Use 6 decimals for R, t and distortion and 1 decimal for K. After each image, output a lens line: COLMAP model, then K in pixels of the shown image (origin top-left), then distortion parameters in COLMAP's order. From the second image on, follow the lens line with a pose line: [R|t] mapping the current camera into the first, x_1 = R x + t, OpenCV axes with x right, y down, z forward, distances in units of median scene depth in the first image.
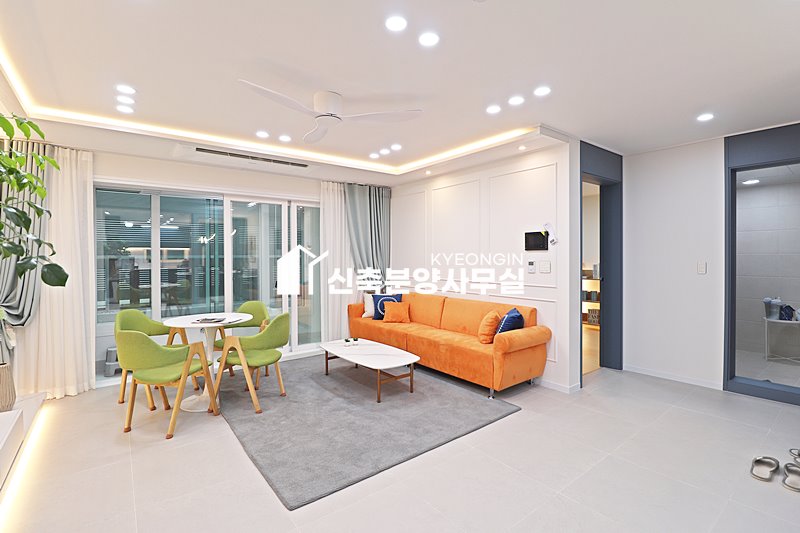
lens RADIAL K [[369.7, 0, 404.2], [0, 369.7, 261.6], [0, 0, 1]] dist [-0.003294, -0.006542]
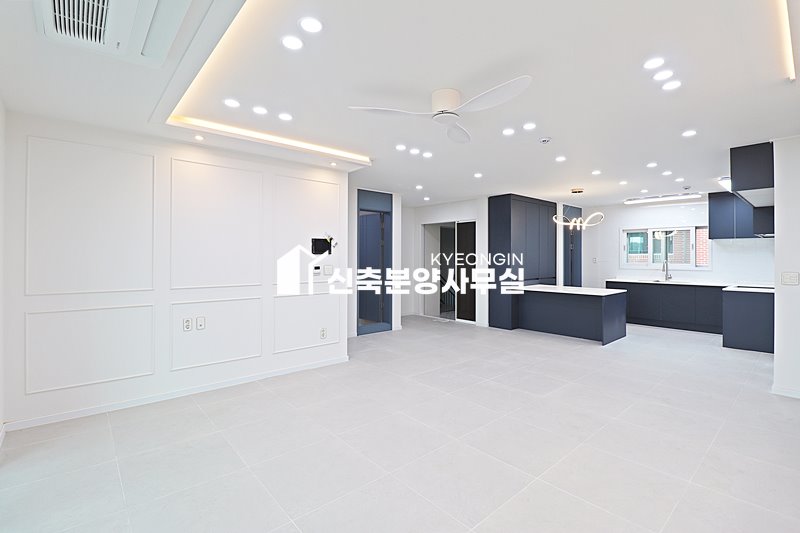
lens RADIAL K [[369.7, 0, 399.8], [0, 369.7, 251.5], [0, 0, 1]] dist [-0.003294, -0.006542]
pose [[-0.058431, 0.019937, 0.998092, -0.866908], [0.011648, 0.999746, -0.019288, -0.006607], [-0.998224, 0.010498, -0.058648, 0.861536]]
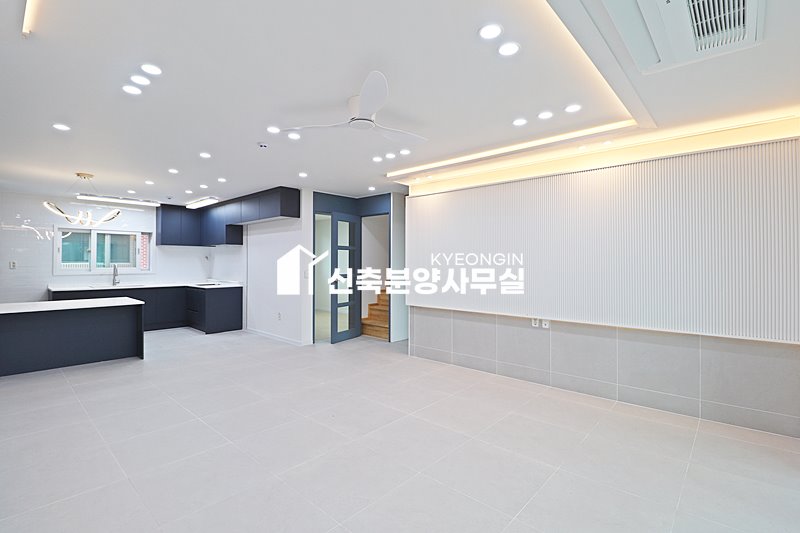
lens RADIAL K [[369.7, 0, 404.3], [0, 369.7, 256.2], [0, 0, 1]] dist [-0.003294, -0.006542]
pose [[-0.984030, 0.002176, -0.177991, -0.112088], [0.002559, 0.999995, -0.001921, -0.015618], [0.177986, -0.002346, -0.984030, 1.455006]]
